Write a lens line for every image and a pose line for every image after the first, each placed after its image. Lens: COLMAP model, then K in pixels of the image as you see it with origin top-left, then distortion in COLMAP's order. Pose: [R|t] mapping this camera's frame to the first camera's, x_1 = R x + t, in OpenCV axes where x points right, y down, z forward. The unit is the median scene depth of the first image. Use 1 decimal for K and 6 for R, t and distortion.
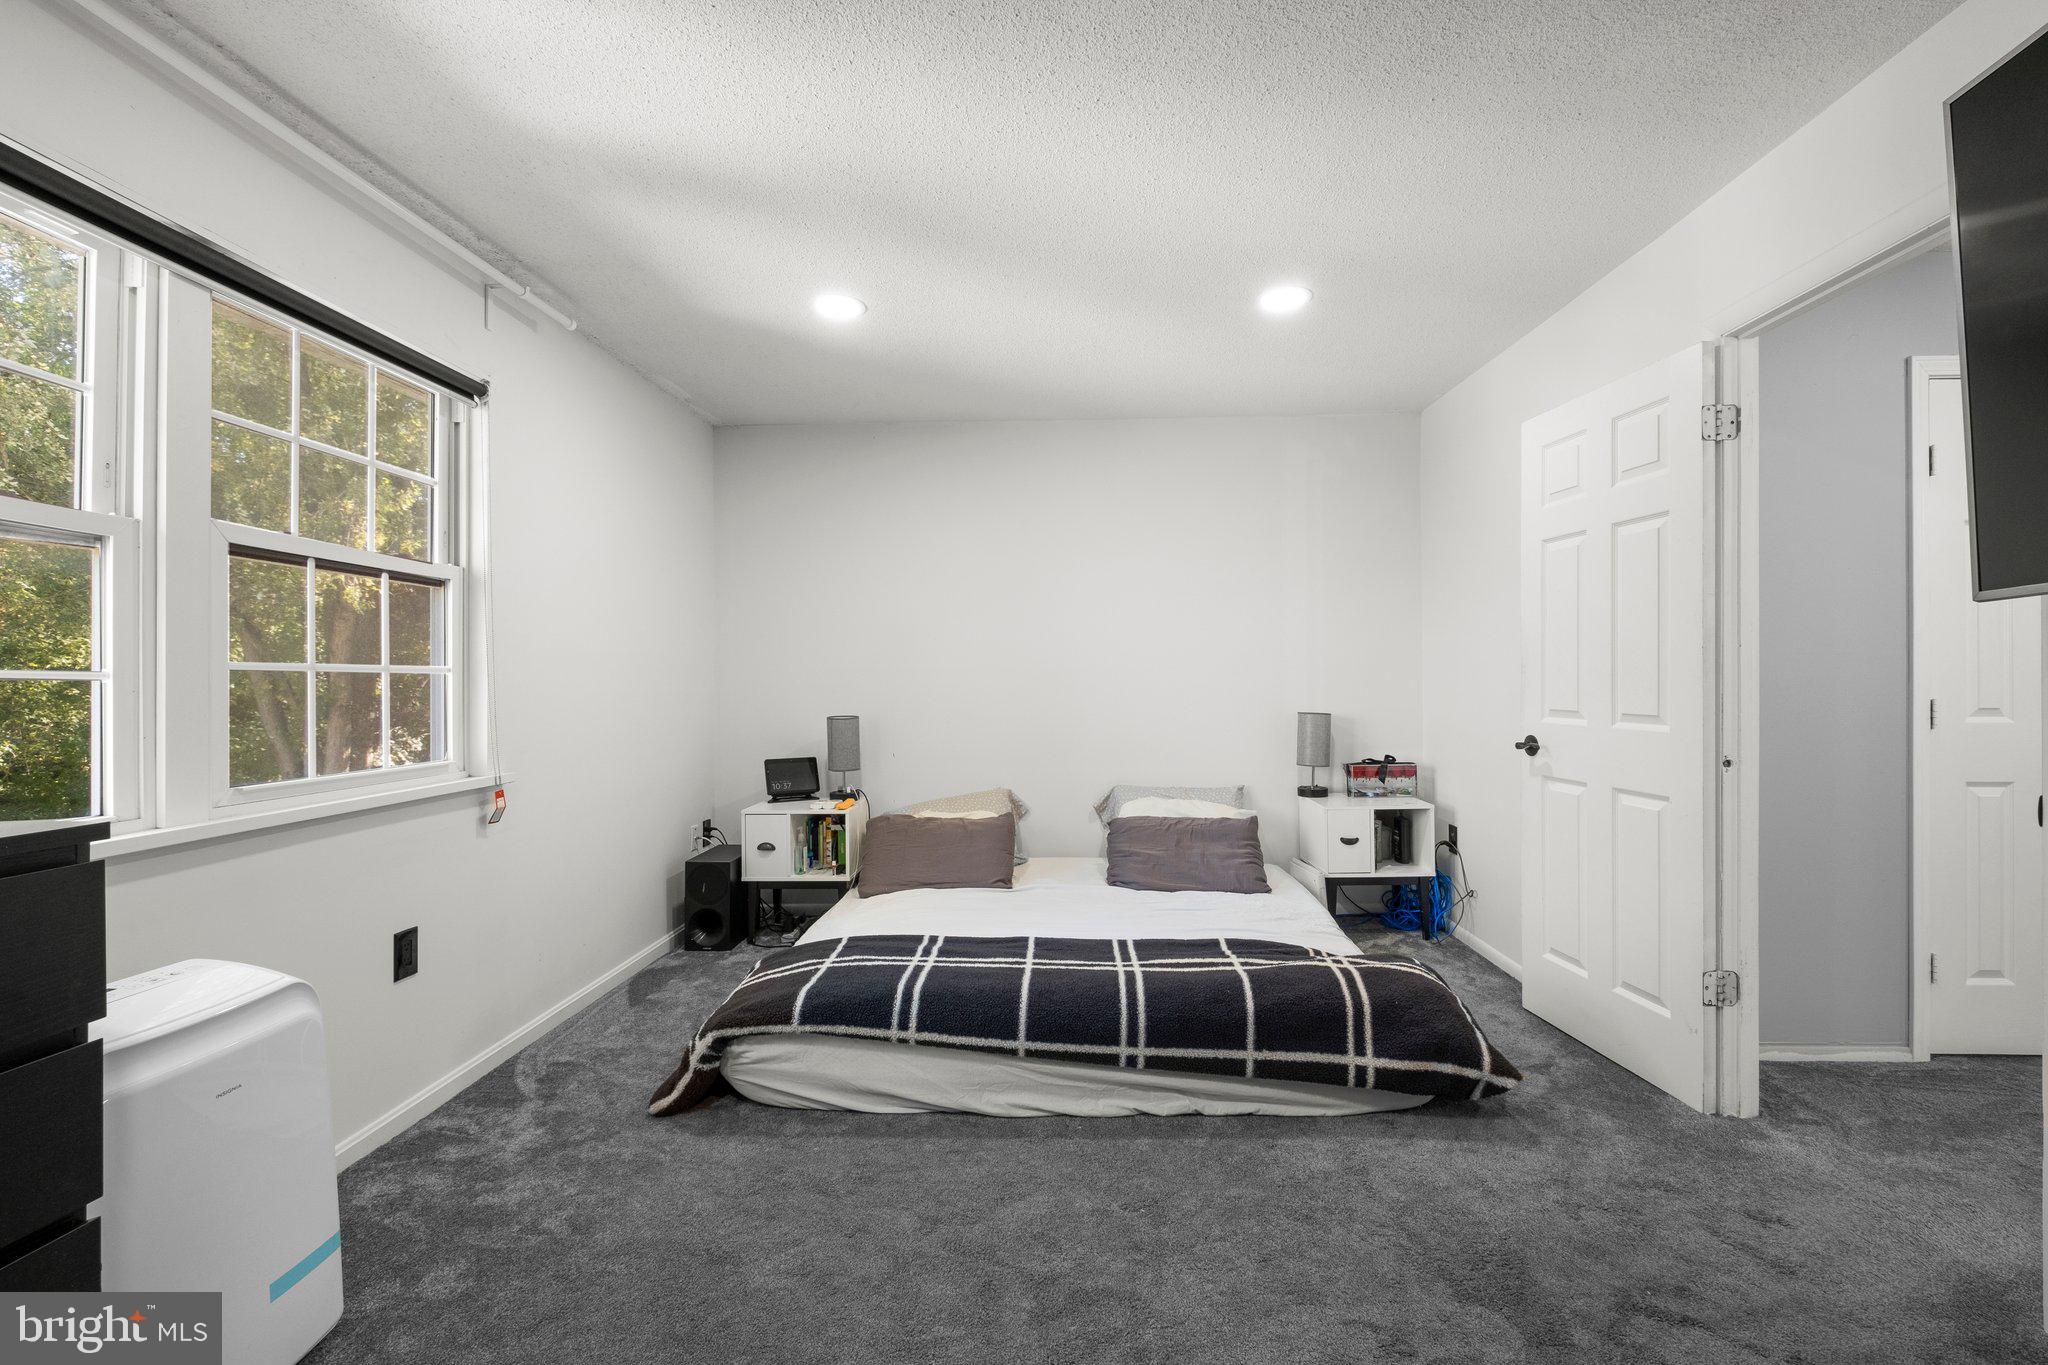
lens RADIAL K [[903.8, 0, 1021.1], [0, 903.8, 688.4], [0, 0, 1]] dist [0.008996, -0.008121]
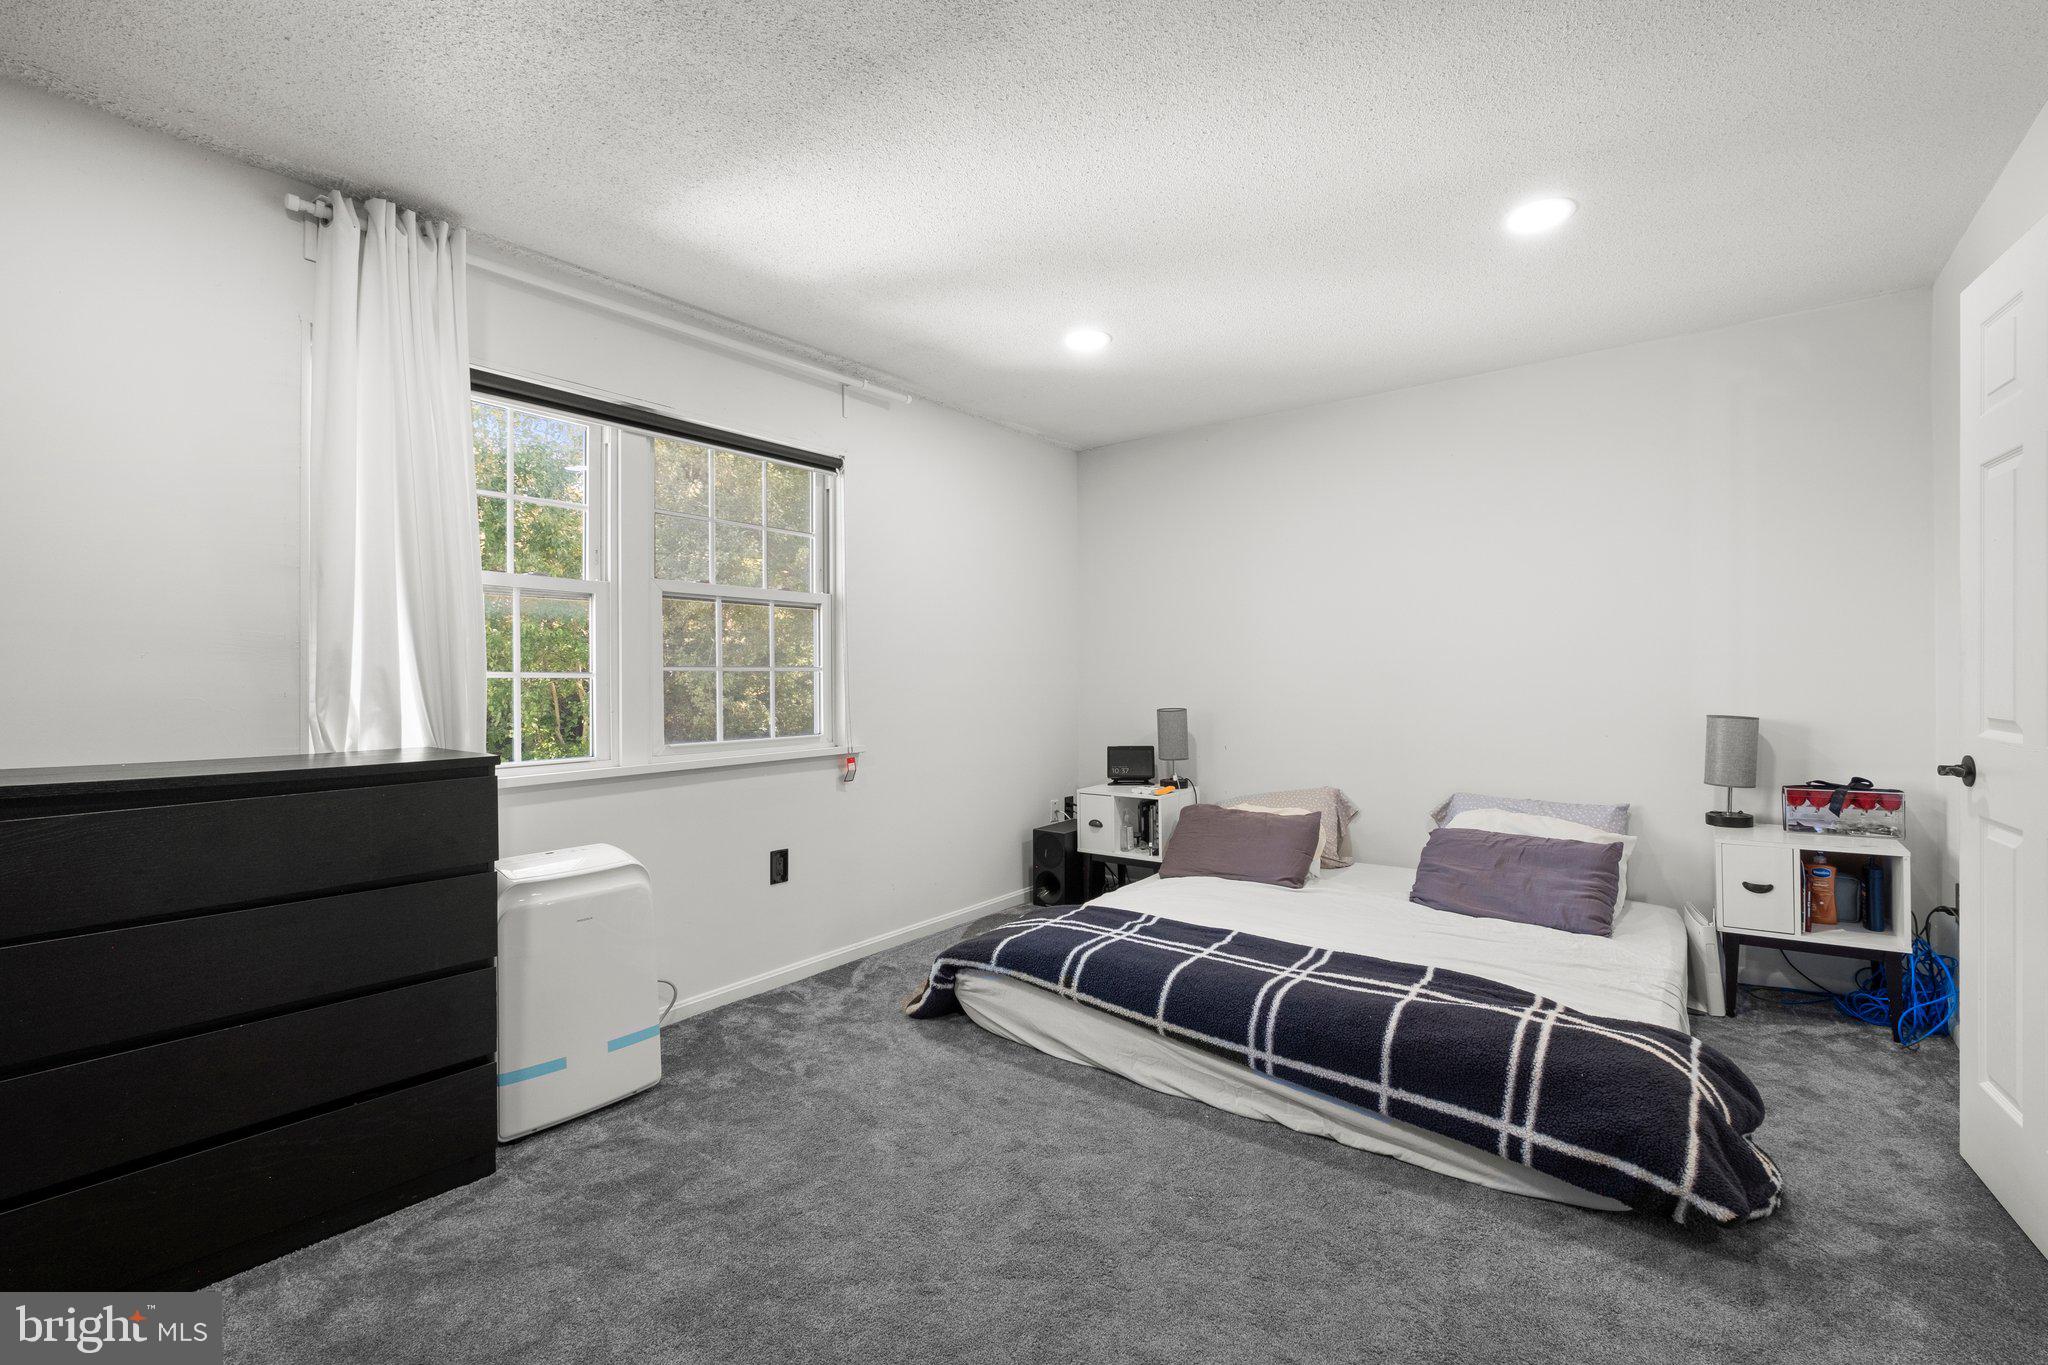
lens RADIAL K [[903.8, 0, 1021.1], [0, 903.8, 688.4], [0, 0, 1]] dist [0.008996, -0.008121]
pose [[0.814339, 0.006625, -0.580352, 0.434656], [-0.001520, 0.999956, 0.009282, -0.004036], [0.580387, -0.006676, 0.814313, 0.049338]]
